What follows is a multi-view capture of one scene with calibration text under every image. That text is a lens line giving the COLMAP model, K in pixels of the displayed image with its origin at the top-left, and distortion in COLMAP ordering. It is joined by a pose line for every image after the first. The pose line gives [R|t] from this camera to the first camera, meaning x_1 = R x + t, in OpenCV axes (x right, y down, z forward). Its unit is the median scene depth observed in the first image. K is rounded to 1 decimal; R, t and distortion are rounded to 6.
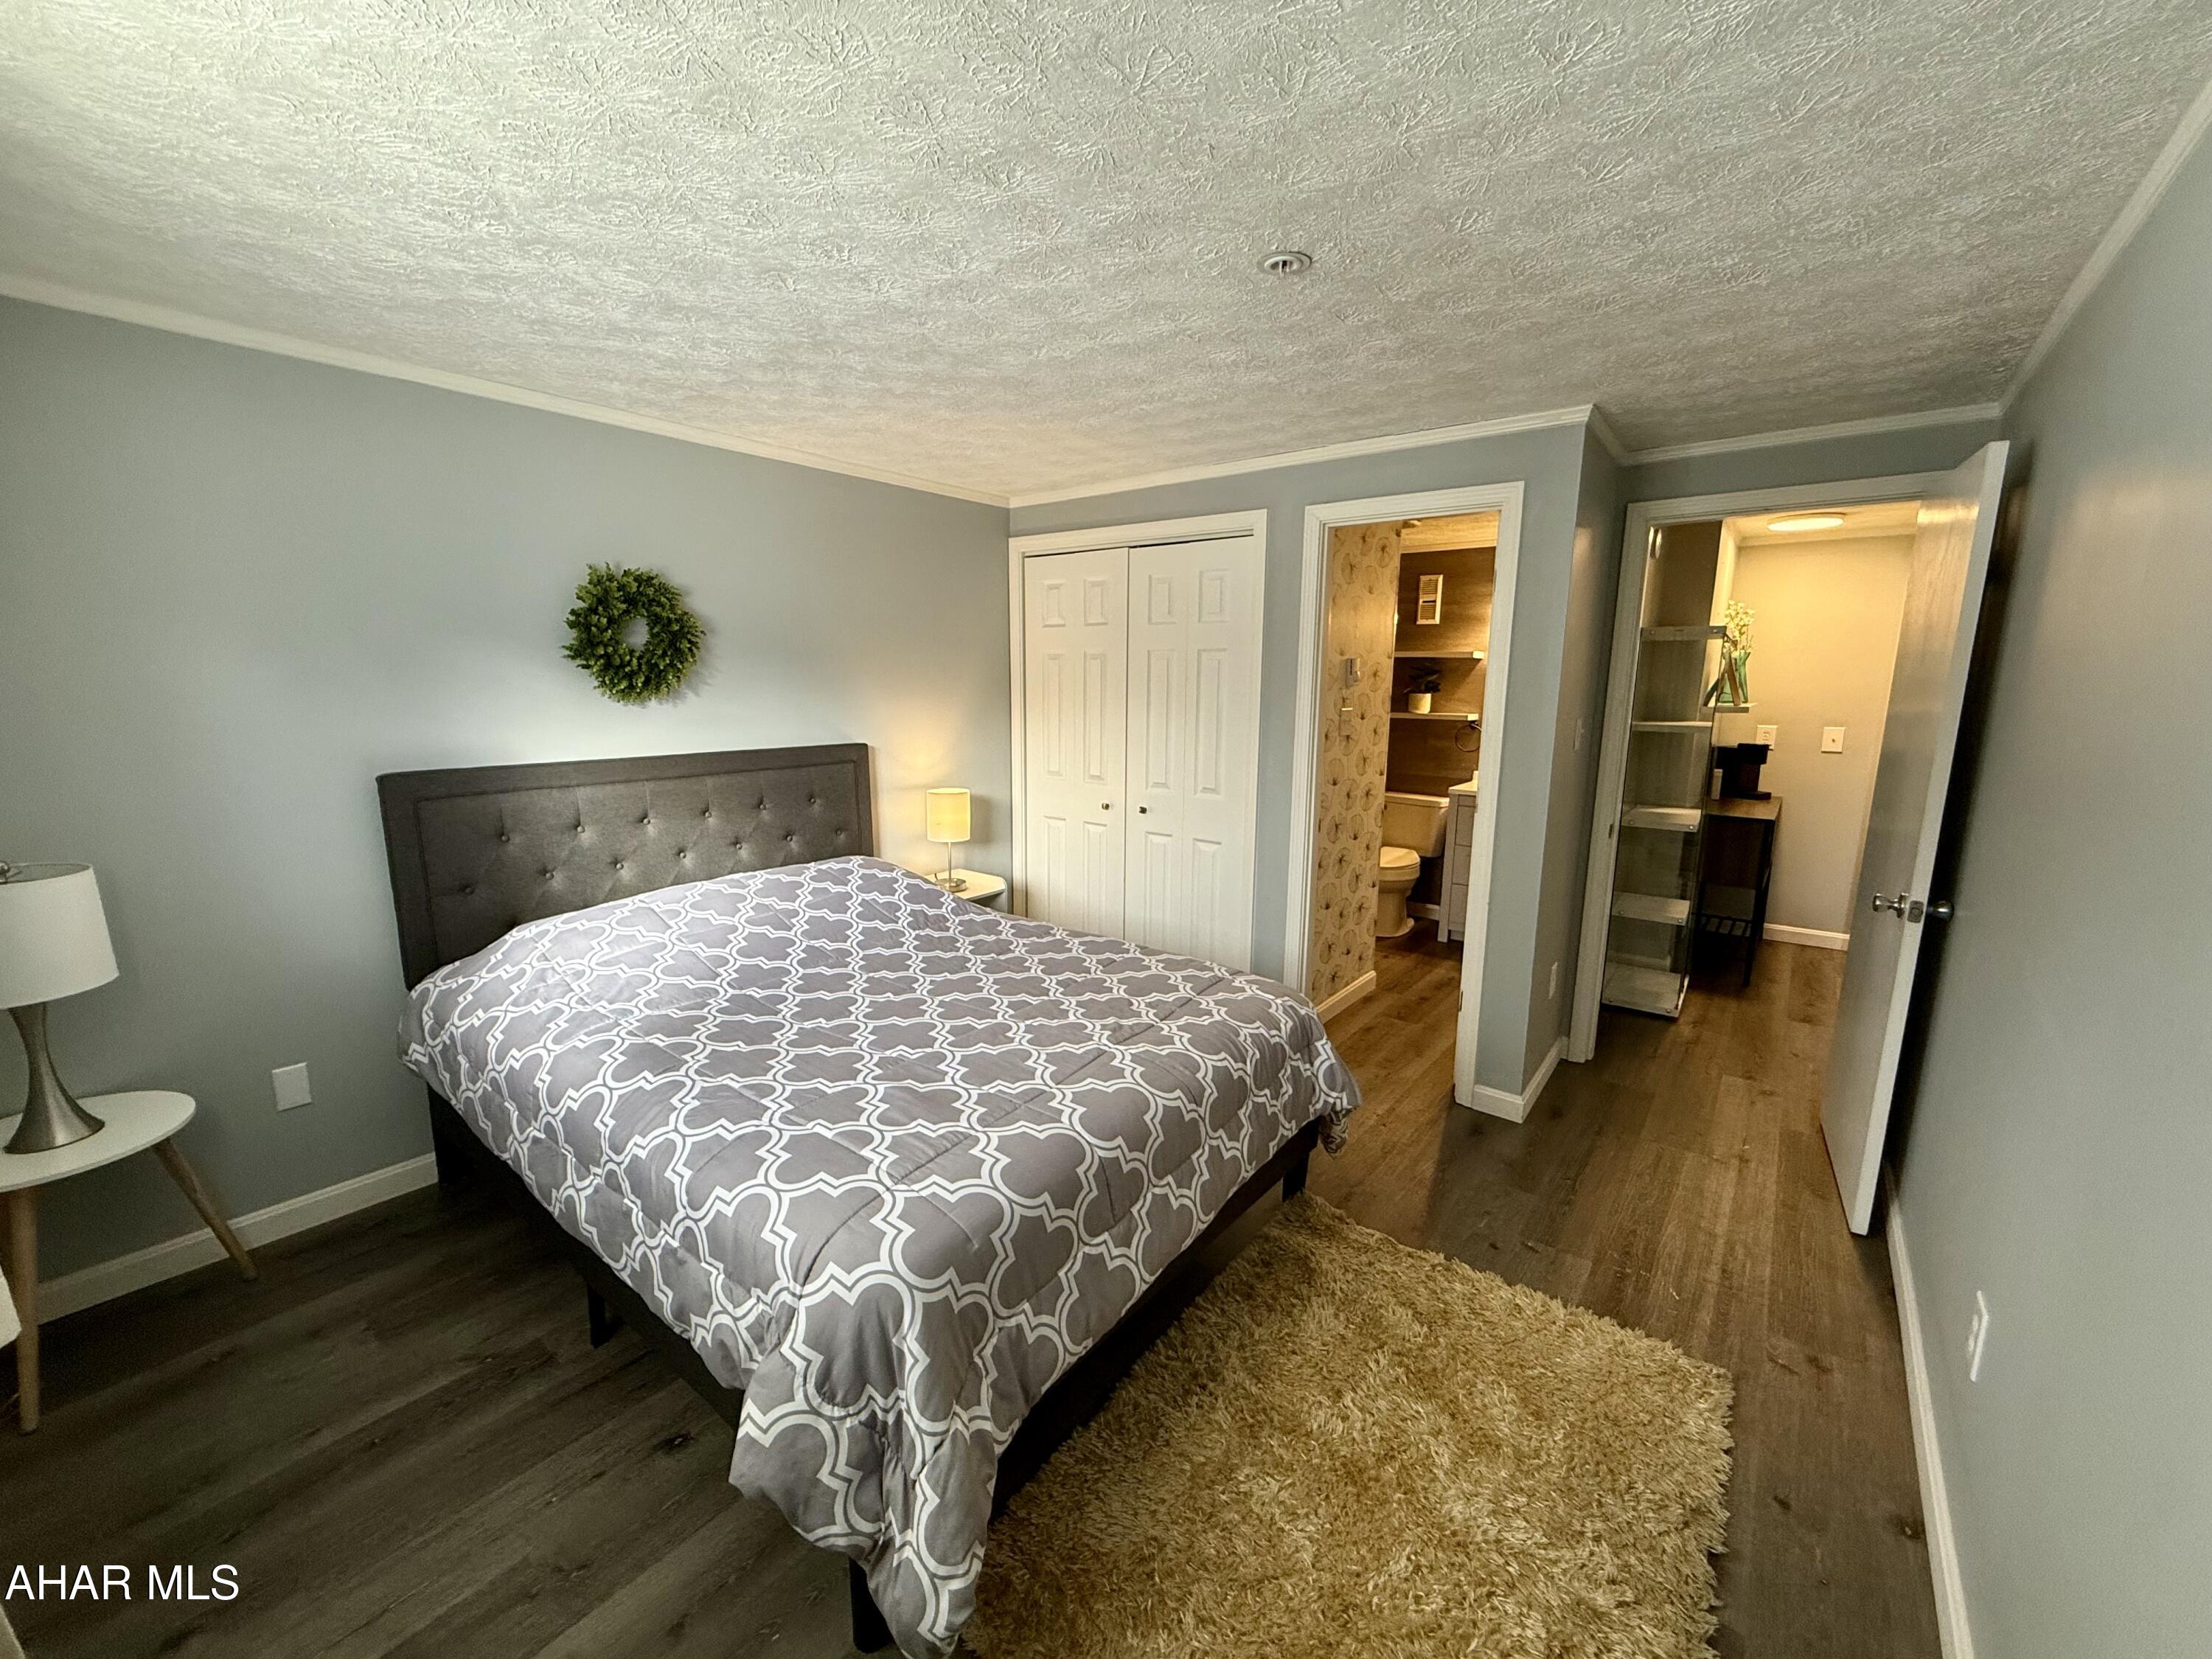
lens RADIAL K [[886.8, 0, 1106.0], [0, 886.8, 829.5], [0, 0, 1]] dist [0.002237, 0.000217]
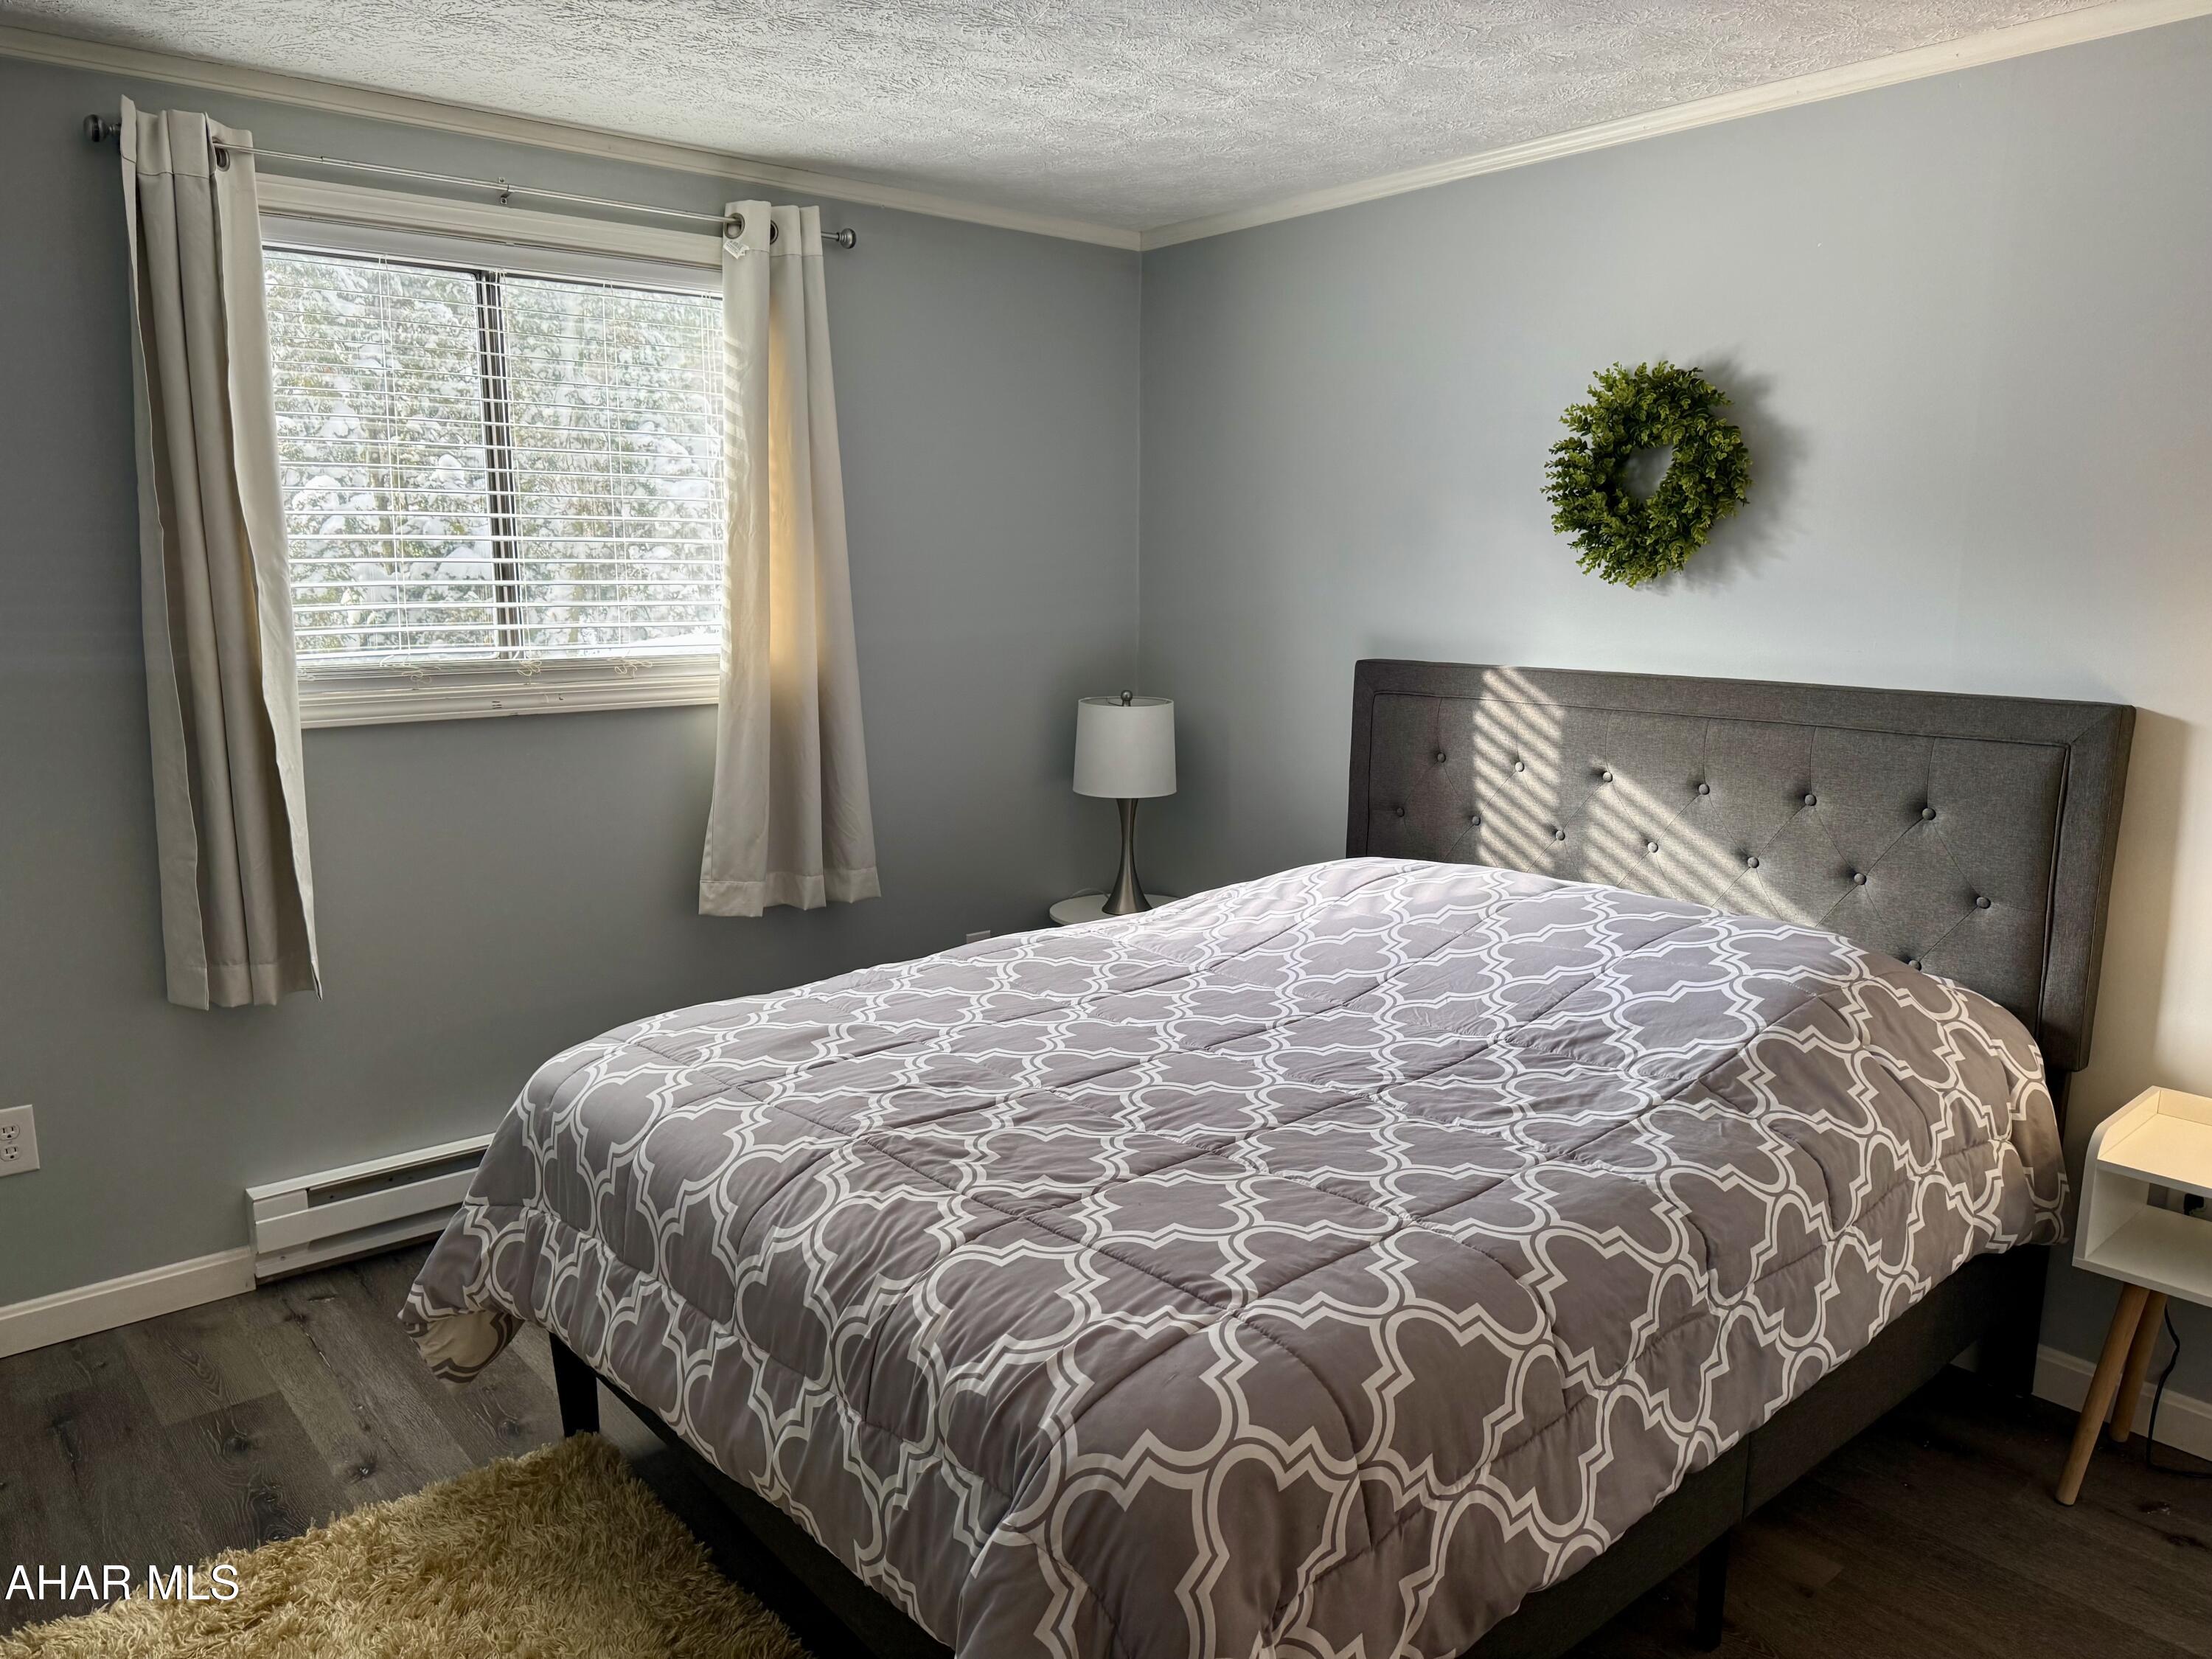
lens RADIAL K [[1551.3, 0, 1101.6], [0, 1551.3, 824.0], [0, 0, 1]] dist [0.084698, -0.137482]
pose [[-0.198038, 0.162290, -0.966666, 0.673899], [-0.168178, 0.965948, 0.196624, -0.140833], [0.965659, 0.201511, -0.164001, 0.892880]]
